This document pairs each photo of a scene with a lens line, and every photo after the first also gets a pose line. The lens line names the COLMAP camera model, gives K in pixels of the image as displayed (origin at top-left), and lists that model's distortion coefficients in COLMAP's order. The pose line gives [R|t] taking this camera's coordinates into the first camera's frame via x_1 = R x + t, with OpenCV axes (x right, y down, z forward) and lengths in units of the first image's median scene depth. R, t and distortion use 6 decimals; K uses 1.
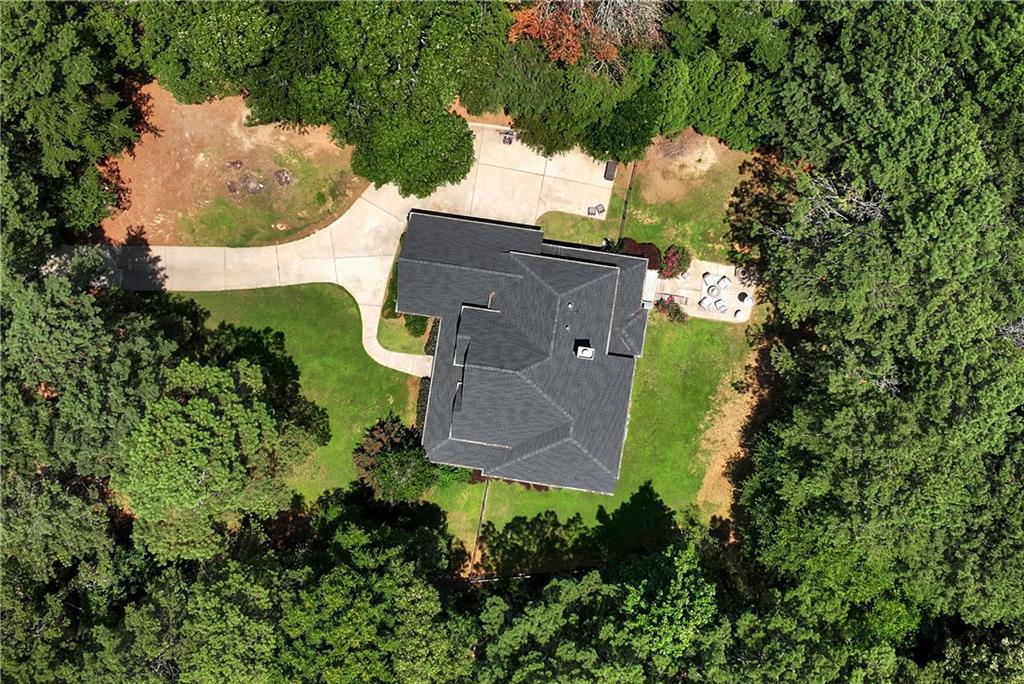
lens RADIAL K [[910.4, 0, 512.0], [0, 910.4, 335.3], [0, 0, 1]] dist [0.006551, 0.009996]
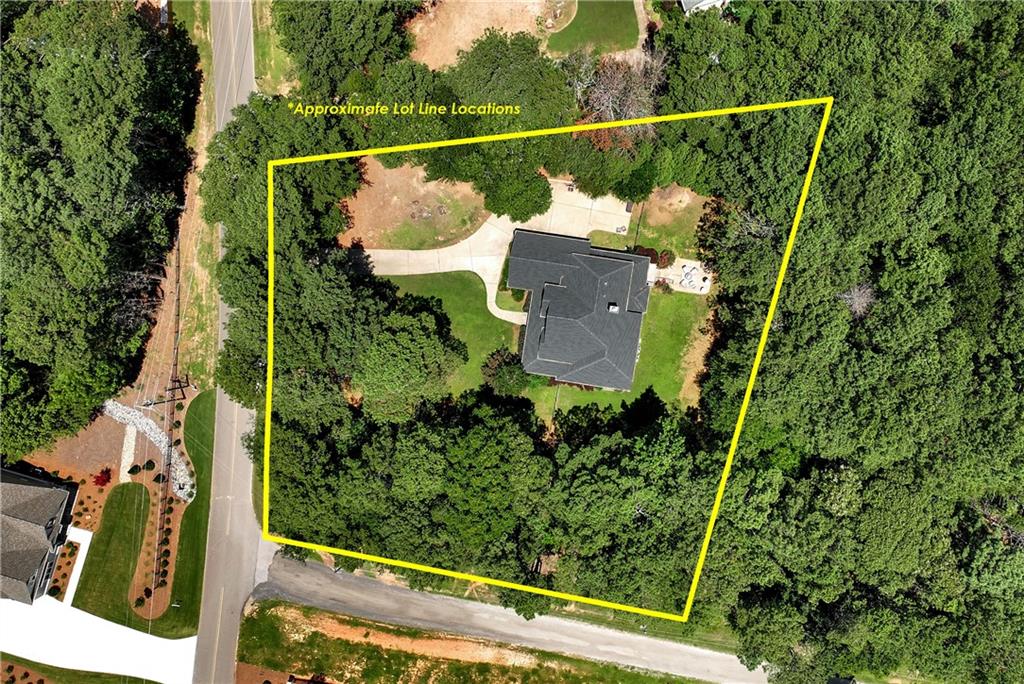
lens RADIAL K [[910.4, 0, 566.4], [0, 910.4, 342.4], [0, 0, 1]] dist [0.006551, 0.009996]
pose [[0.999990, 0.003282, 0.003014, -0.018646], [-0.003291, 0.999991, 0.002741, 0.080889], [-0.003005, -0.002751, 0.999992, -0.807537]]
